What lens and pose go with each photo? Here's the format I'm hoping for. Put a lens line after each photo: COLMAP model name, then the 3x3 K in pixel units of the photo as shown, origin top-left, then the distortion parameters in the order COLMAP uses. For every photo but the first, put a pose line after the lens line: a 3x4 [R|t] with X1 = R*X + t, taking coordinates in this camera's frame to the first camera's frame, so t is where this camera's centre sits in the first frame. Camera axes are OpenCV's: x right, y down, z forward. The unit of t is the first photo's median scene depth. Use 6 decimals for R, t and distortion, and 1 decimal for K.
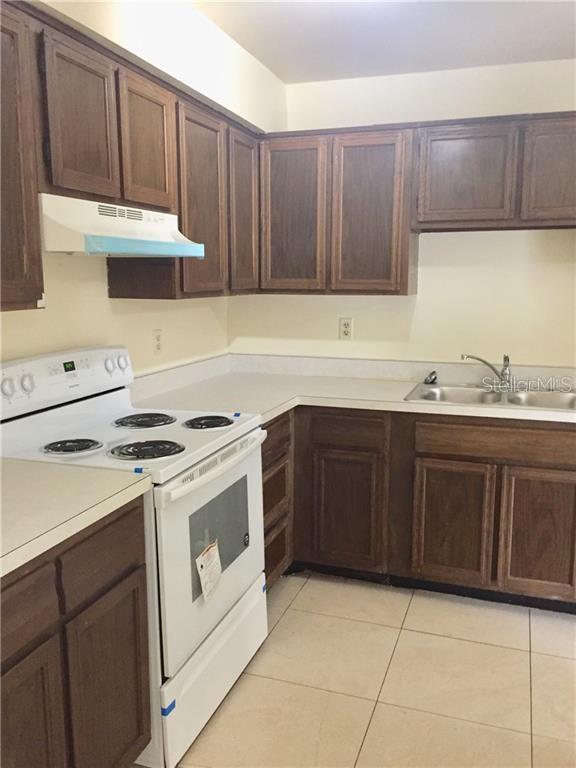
lens RADIAL K [[665.9, 0, 287.0], [0, 665.9, 383.0], [0, 0, 1]] dist [0.058018, -0.075218]
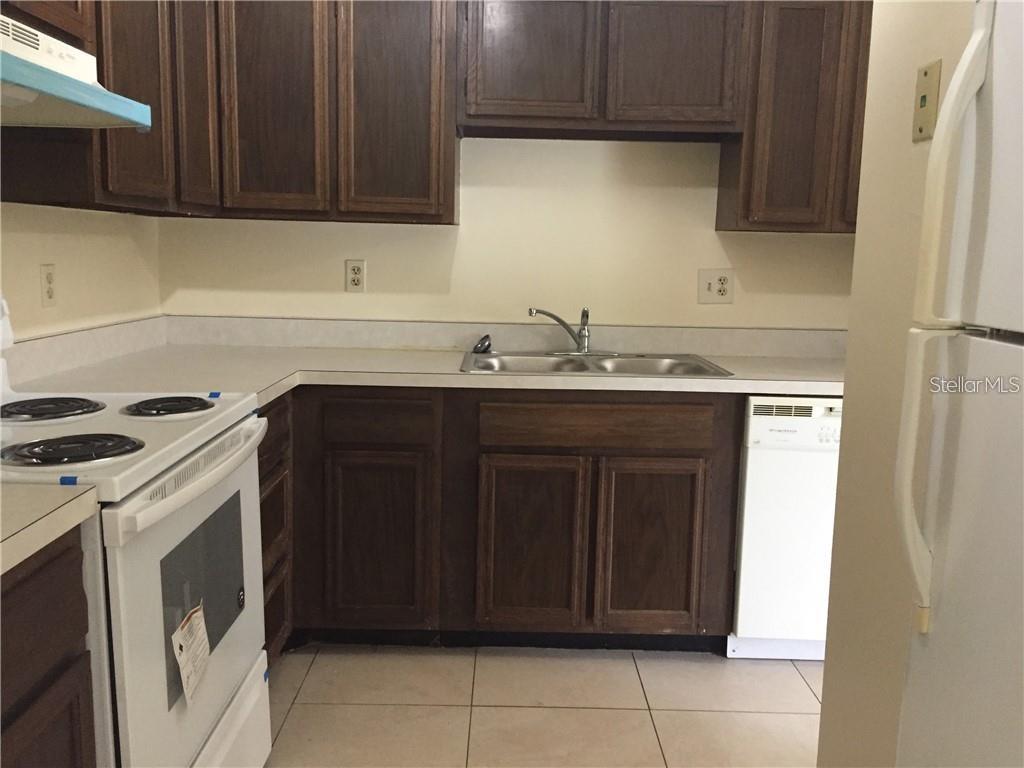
lens RADIAL K [[887.9, 0, 519.0], [0, 887.9, 380.5], [0, 0, 1]] dist [0.058018, -0.075218]
pose [[0.939887, -0.028625, 0.340285, -0.079535], [0.032276, 0.999466, -0.005072, 0.041752], [-0.339958, 0.015750, 0.940309, 0.124106]]
